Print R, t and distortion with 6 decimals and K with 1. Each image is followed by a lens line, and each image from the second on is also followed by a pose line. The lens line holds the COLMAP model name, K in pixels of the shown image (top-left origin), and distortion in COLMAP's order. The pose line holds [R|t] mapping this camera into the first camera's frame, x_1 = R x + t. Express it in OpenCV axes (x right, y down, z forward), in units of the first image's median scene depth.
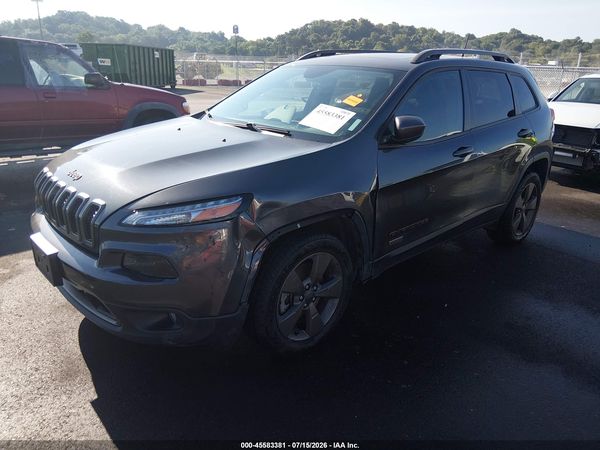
lens RADIAL K [[449.3, 0, 300.0], [0, 449.3, 225.0], [0, 0, 1]] dist [0.092332, -0.142609]
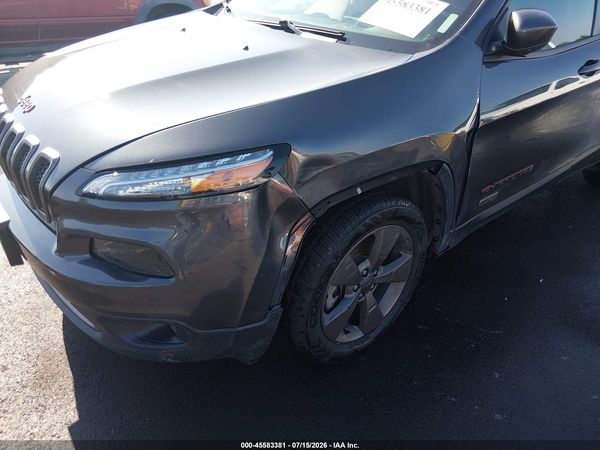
lens RADIAL K [[449.3, 0, 300.0], [0, 449.3, 225.0], [0, 0, 1]] dist [0.092332, -0.142609]
pose [[0.997676, 0.029100, -0.061609, -0.044091], [-0.016192, 0.979564, 0.200479, -0.074869], [0.066184, -0.199015, 0.977759, 0.328484]]
